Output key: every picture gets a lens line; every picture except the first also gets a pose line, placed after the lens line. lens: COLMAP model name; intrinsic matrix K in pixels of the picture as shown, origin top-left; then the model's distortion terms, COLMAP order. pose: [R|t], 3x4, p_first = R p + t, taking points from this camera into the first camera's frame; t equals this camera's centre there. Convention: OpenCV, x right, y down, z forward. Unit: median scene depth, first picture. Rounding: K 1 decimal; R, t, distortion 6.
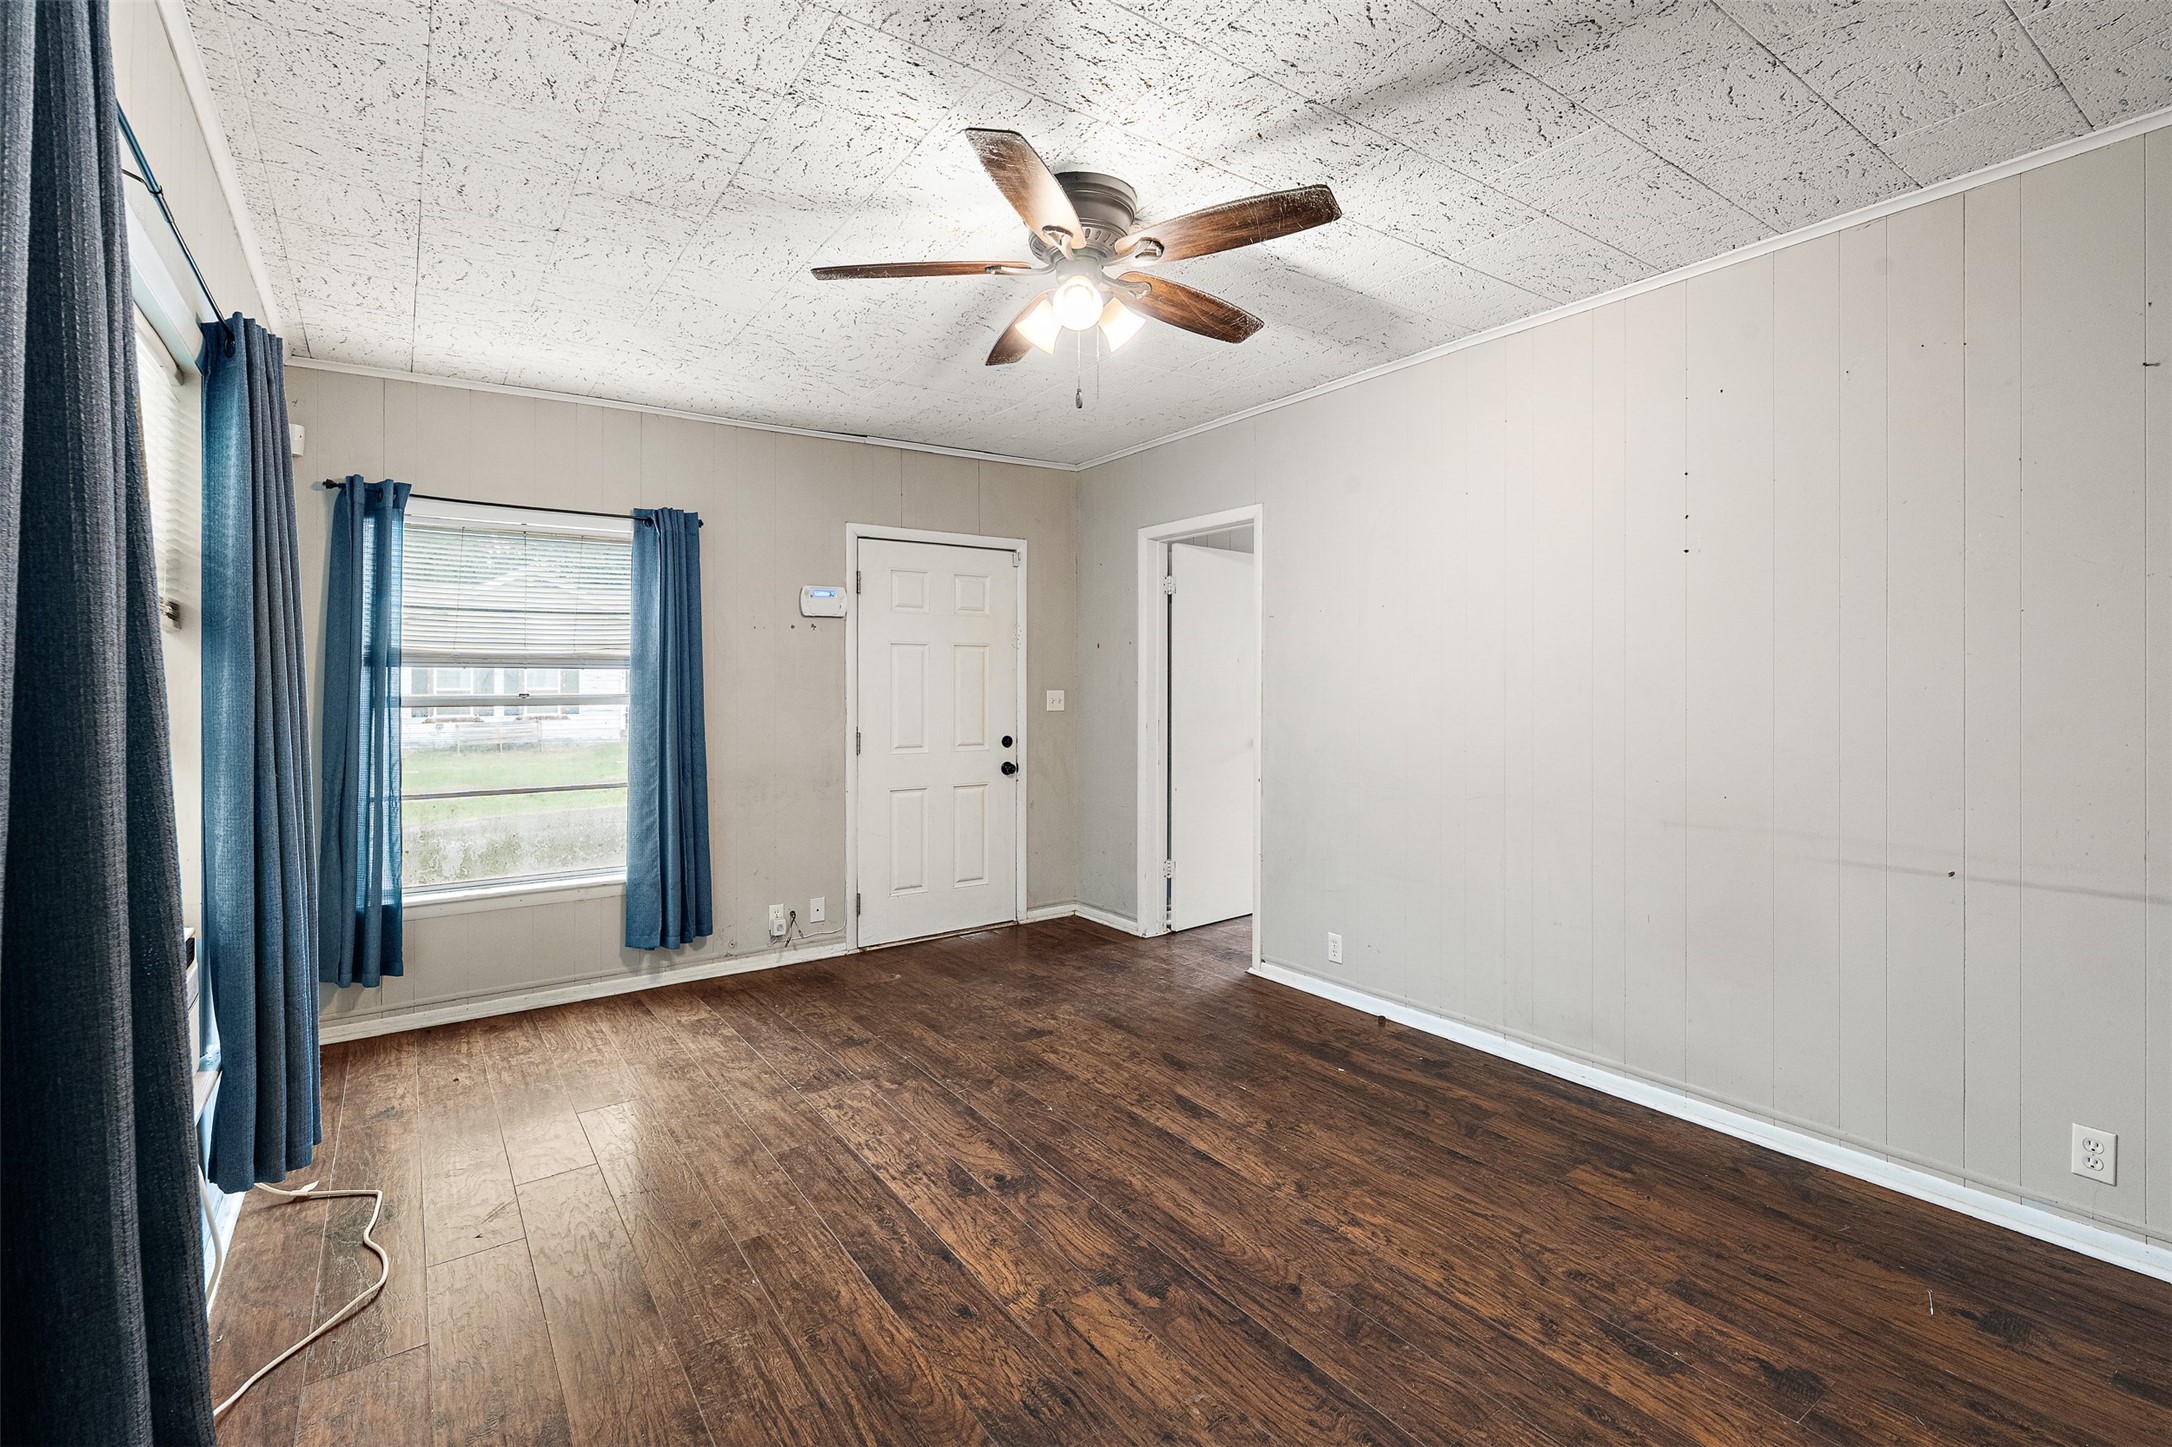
lens RADIAL K [[963.1, 0, 1086.2], [0, 963.1, 676.5], [0, 0, 1]] dist [-0.004314, 0.000556]
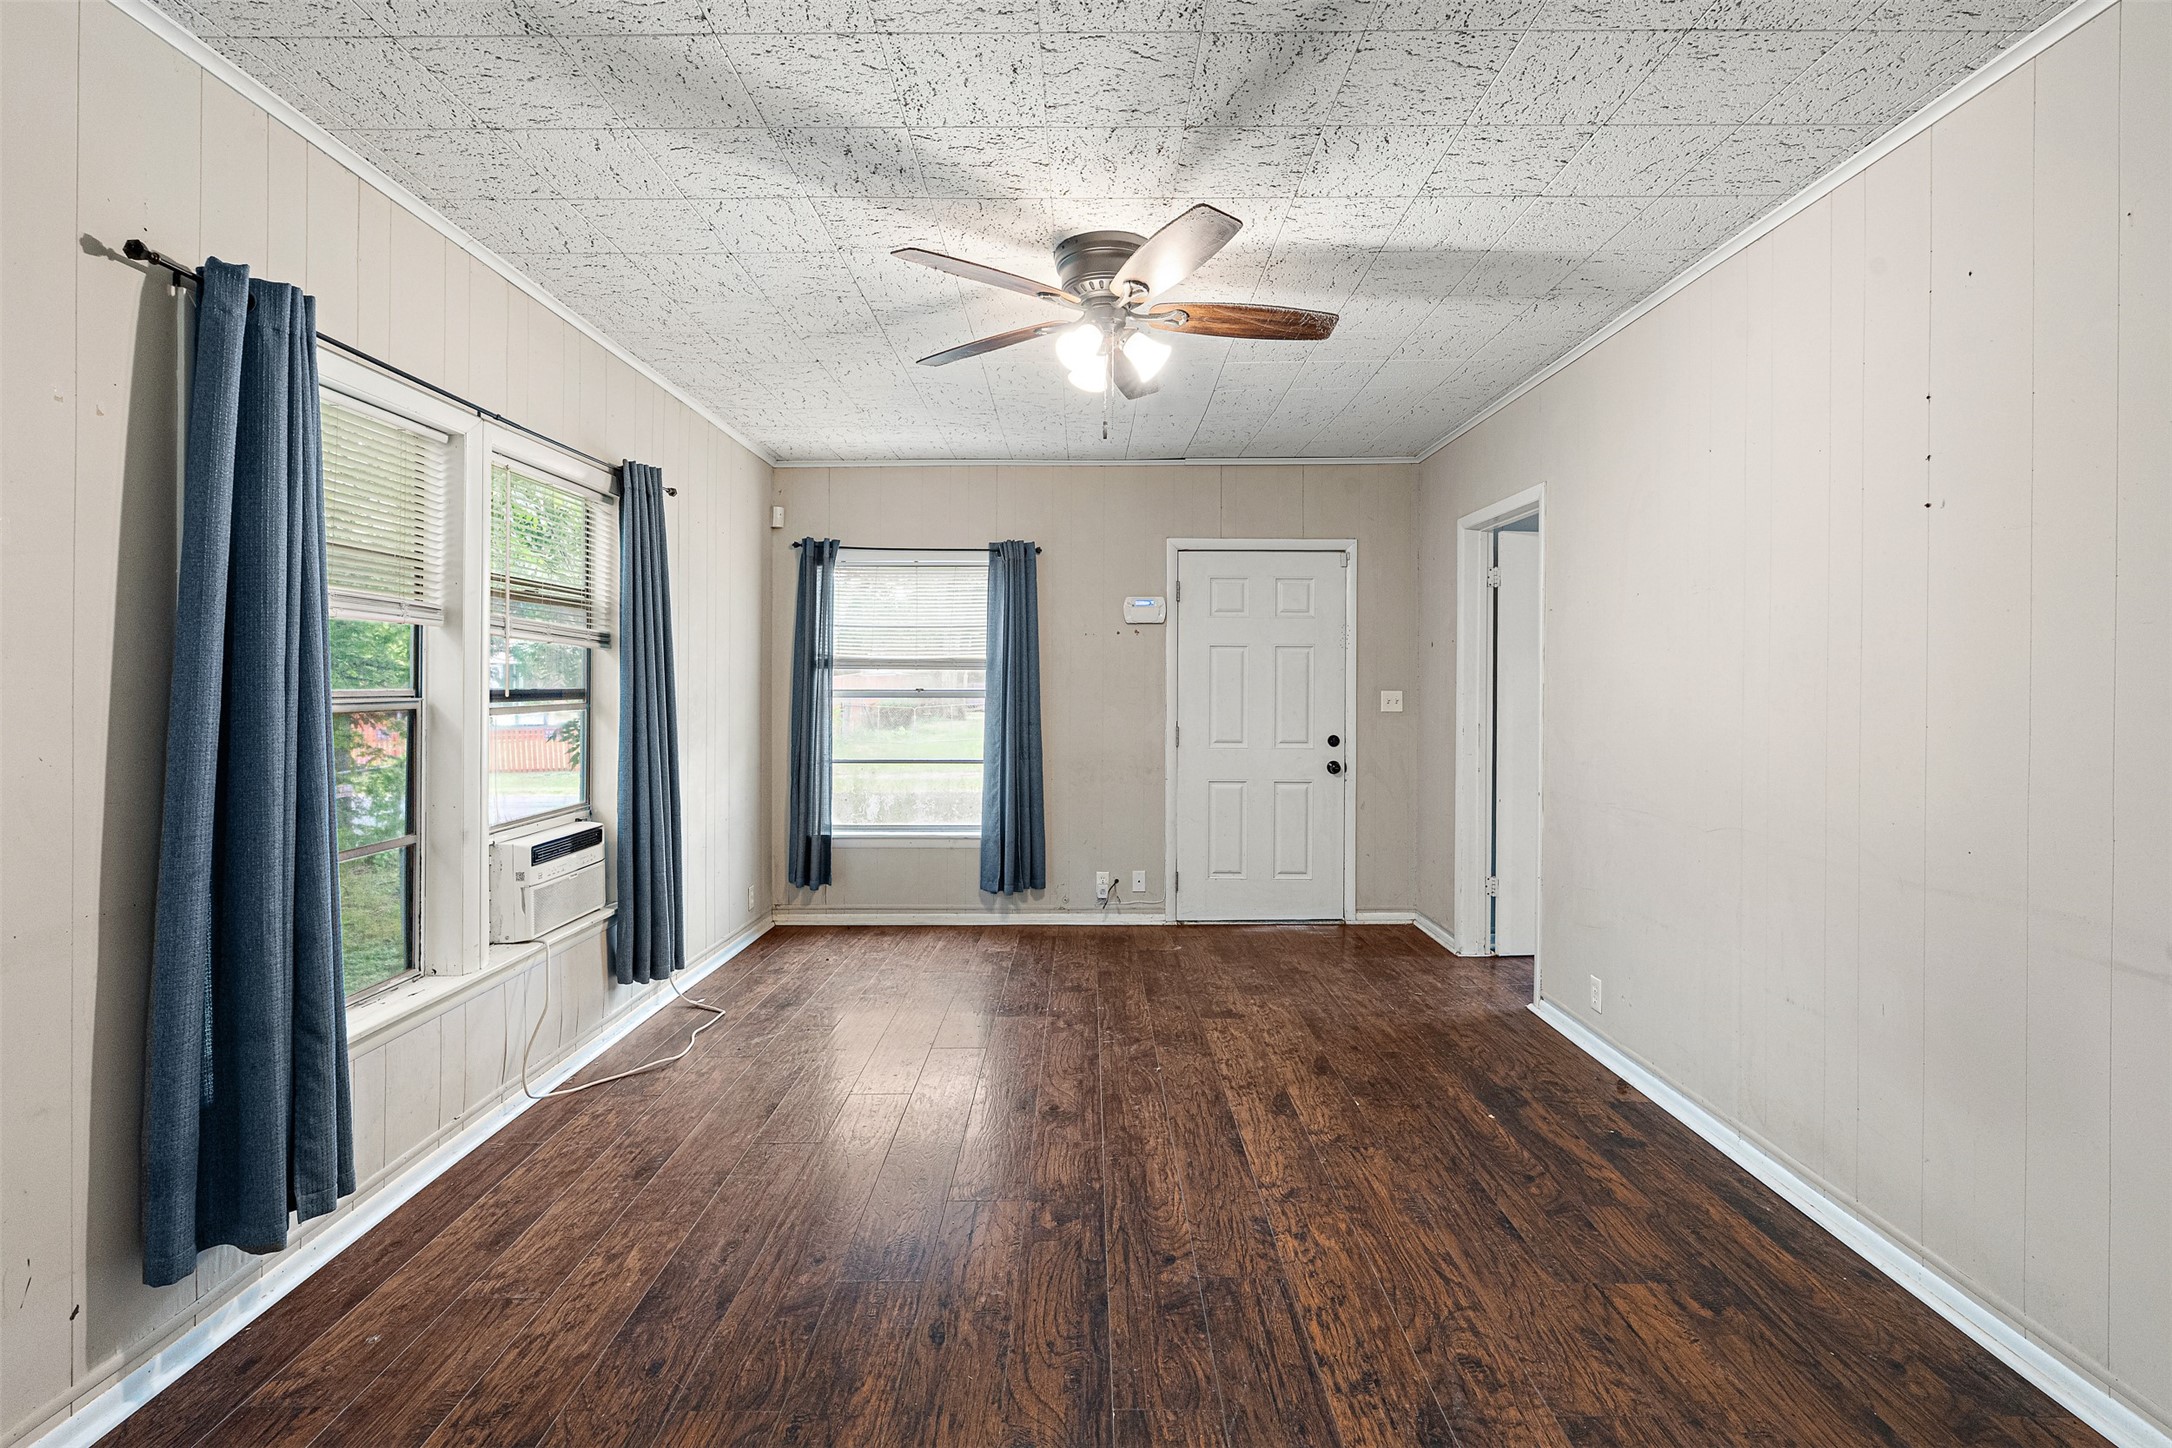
lens RADIAL K [[963.1, 0, 1106.2], [0, 963.1, 674.2], [0, 0, 1]] dist [-0.004314, 0.000556]
pose [[0.825057, 0.001513, -0.565048, 0.431581], [-0.001886, 0.999998, -0.000076, -0.002725], [0.565047, 0.001128, 0.825058, 0.051159]]
